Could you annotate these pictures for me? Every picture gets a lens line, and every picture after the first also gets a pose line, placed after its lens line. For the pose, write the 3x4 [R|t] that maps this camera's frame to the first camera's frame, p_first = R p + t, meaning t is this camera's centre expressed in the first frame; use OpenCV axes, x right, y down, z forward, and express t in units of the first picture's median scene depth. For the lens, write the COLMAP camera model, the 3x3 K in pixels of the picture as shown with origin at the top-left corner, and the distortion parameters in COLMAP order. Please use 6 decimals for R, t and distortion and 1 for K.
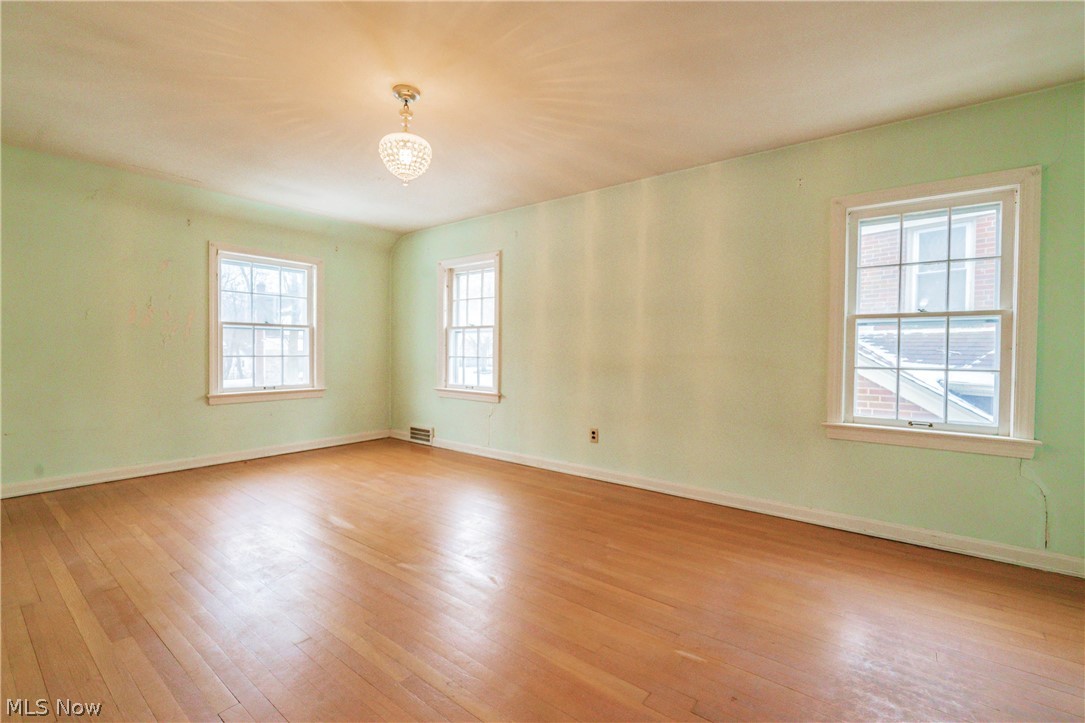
lens RADIAL K [[470.4, 0, 542.5], [0, 470.4, 361.5], [0, 0, 1]] dist [-0.022498, -0.000171]
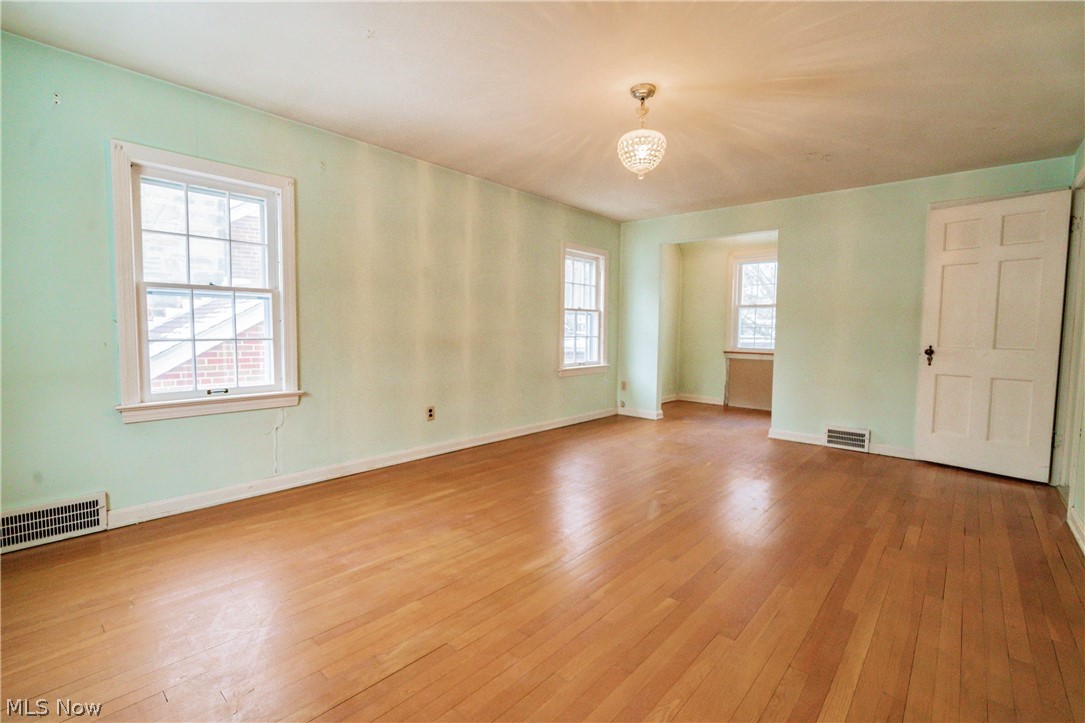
lens RADIAL K [[479.8, 0, 542.5], [0, 479.8, 361.5], [0, 0, 1]] dist [-0.000861, -0.000306]
pose [[0.075105, -0.078109, 0.994112, -0.798185], [0.015282, 0.996901, 0.077173, -0.025107], [-0.997058, 0.009396, 0.076066, 0.620947]]
